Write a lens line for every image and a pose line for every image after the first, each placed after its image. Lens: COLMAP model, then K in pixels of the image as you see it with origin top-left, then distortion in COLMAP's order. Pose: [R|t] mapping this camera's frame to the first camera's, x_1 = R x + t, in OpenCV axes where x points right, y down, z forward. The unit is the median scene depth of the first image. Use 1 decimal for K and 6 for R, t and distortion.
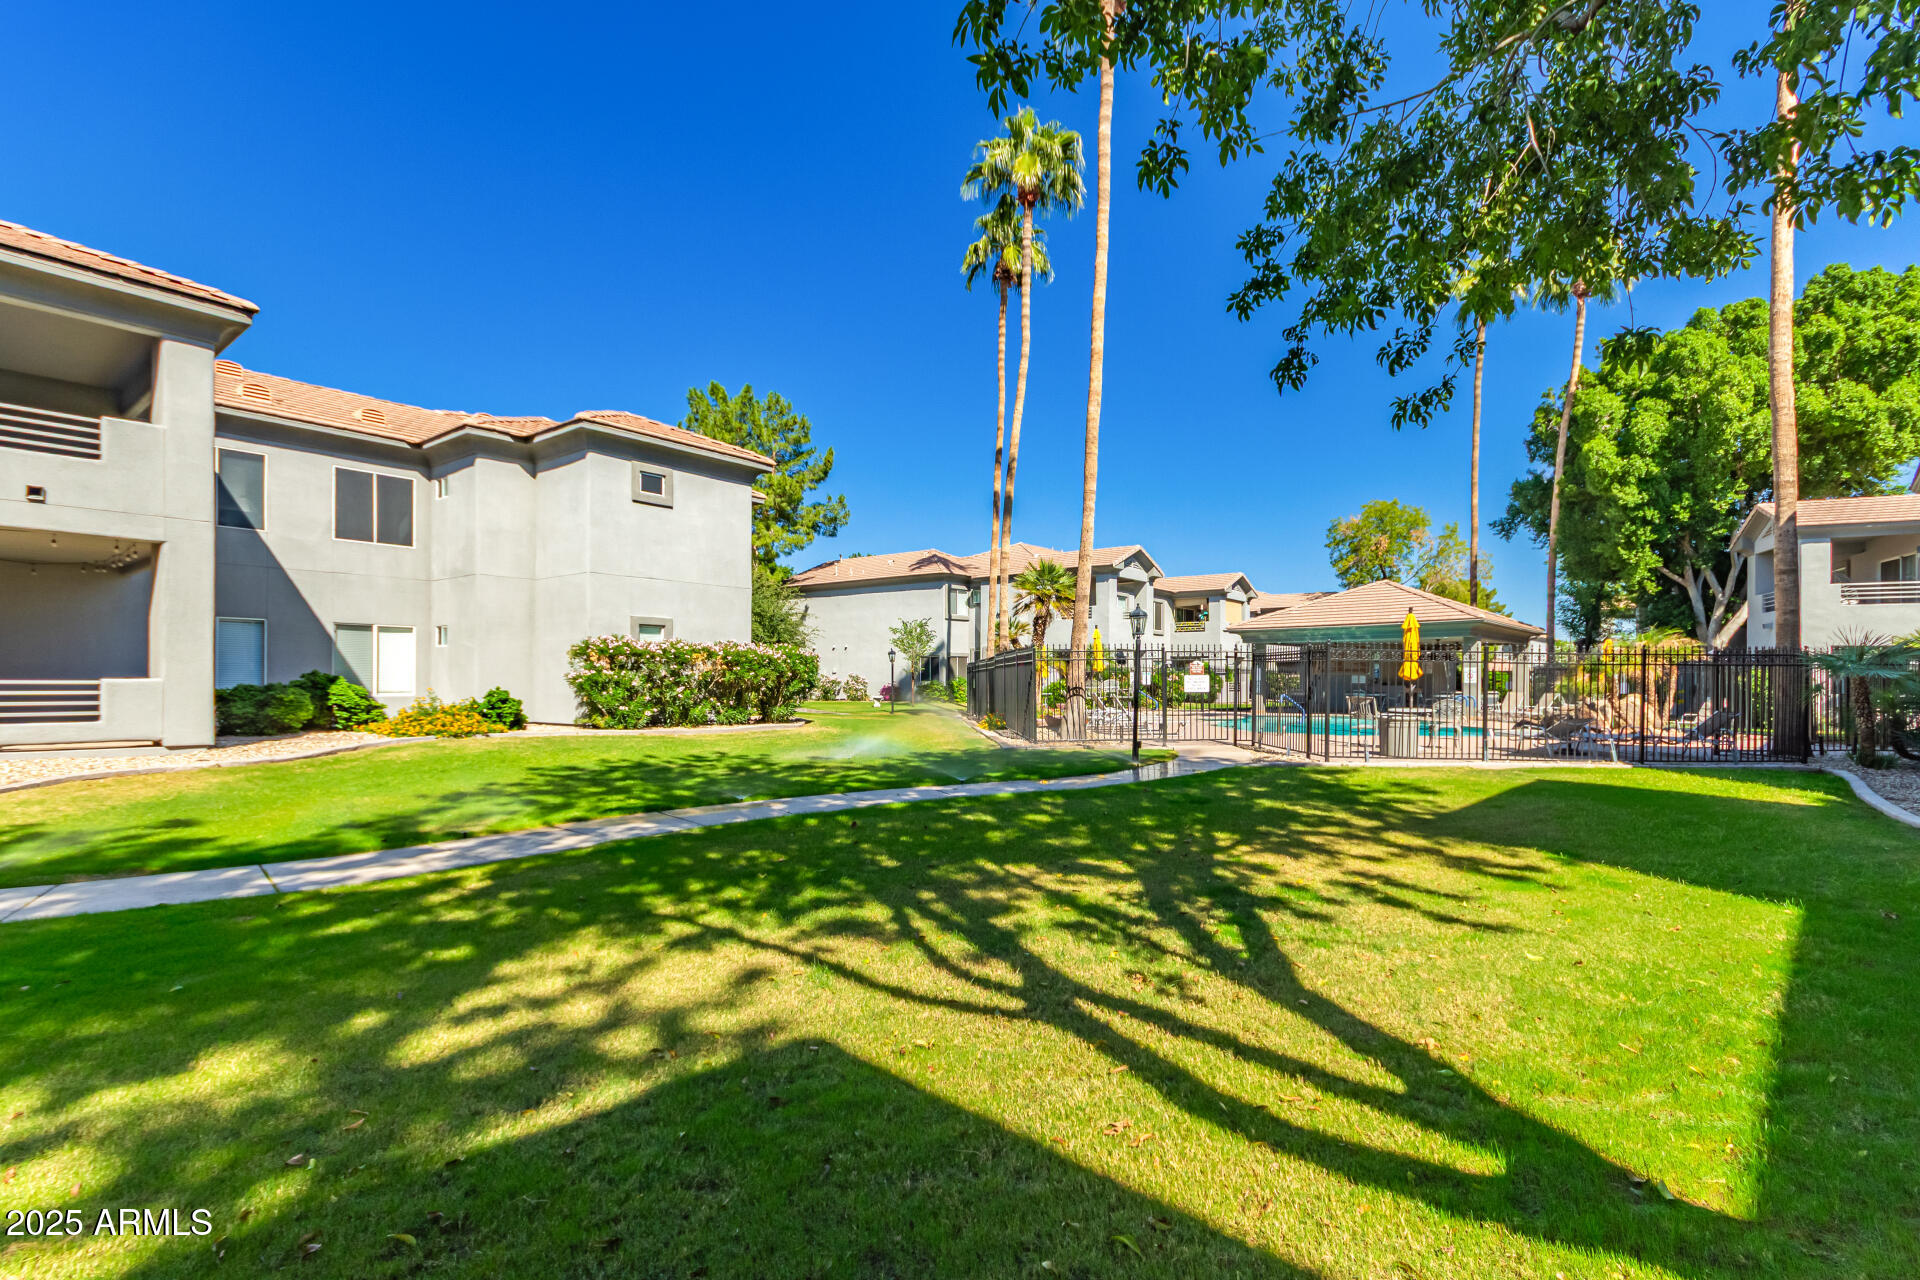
lens RADIAL K [[872.5, 0, 963.7], [0, 872.5, 650.1], [0, 0, 1]] dist [-0.000021, -0.000245]
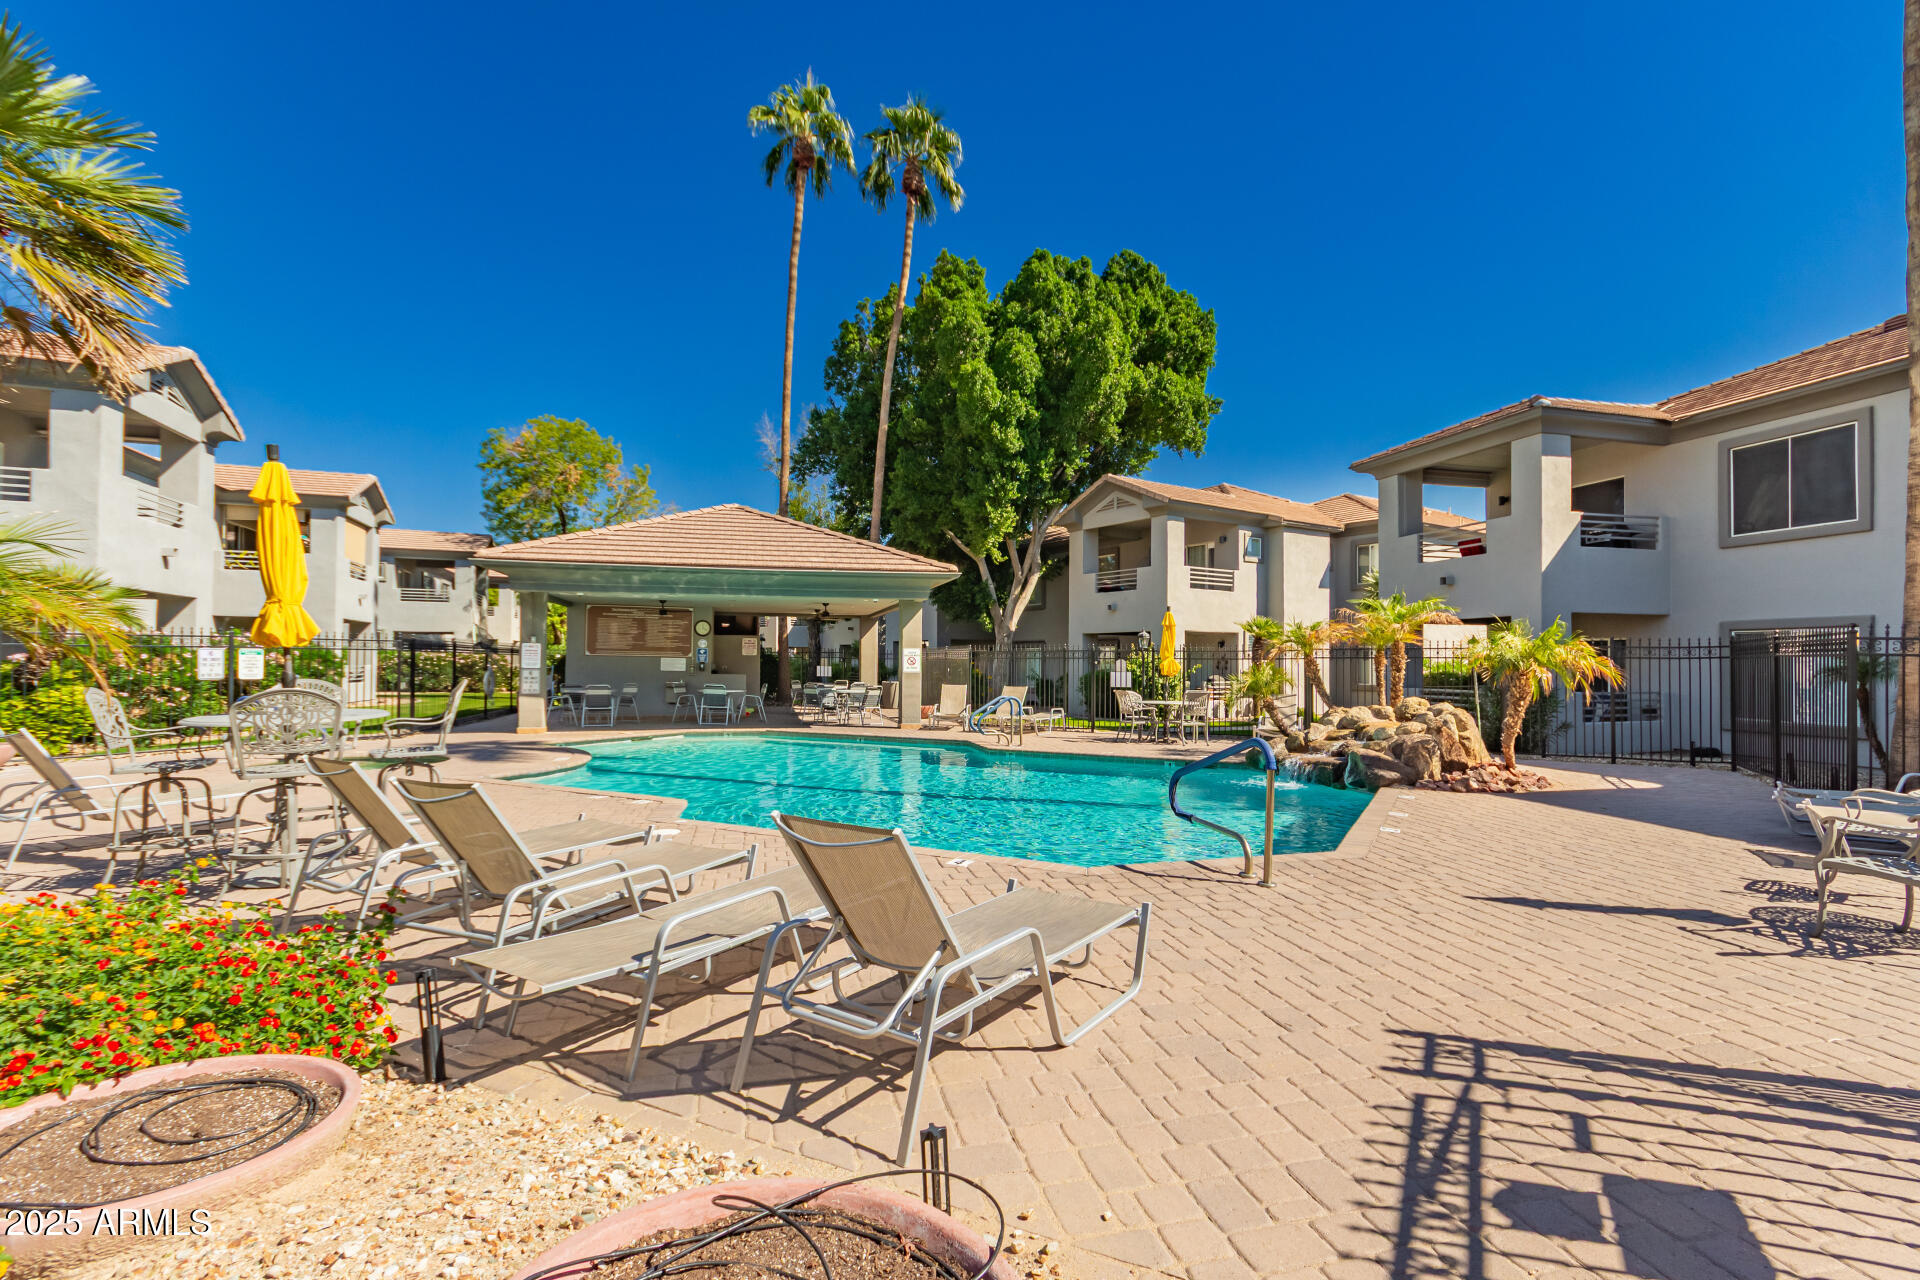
lens RADIAL K [[872.5, 0, 963.7], [0, 872.5, 650.1], [0, 0, 1]] dist [-0.000021, -0.000245]
pose [[0.517255, 0.008480, 0.855789, 0.044754], [-0.033420, 0.999388, 0.010297, 0.012150], [-0.855179, -0.033926, 0.517222, 0.593586]]
